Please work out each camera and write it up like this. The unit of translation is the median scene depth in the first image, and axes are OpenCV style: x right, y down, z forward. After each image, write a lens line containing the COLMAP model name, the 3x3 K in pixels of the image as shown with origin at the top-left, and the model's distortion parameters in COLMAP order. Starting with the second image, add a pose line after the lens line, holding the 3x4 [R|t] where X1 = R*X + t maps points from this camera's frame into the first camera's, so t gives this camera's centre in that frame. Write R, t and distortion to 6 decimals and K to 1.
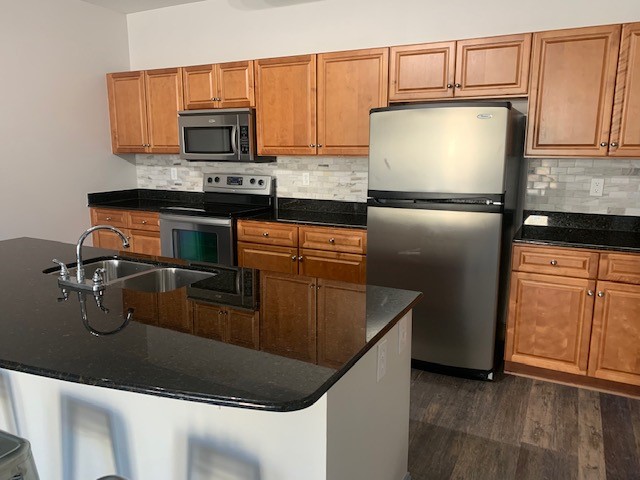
lens RADIAL K [[490.2, 0, 319.4], [0, 490.2, 238.3], [0, 0, 1]] dist [0.038279, -0.029842]
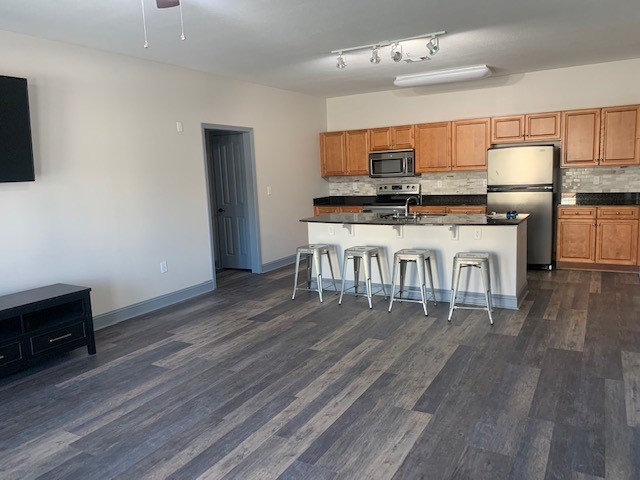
lens RADIAL K [[490.2, 0, 318.0], [0, 490.2, 240.9], [0, 0, 1]] dist [0.038279, -0.029842]
pose [[0.998305, -0.038151, -0.043947, -0.537654], [0.036524, 0.998638, -0.037247, 0.190188], [0.045308, 0.035578, 0.998339, -1.144198]]
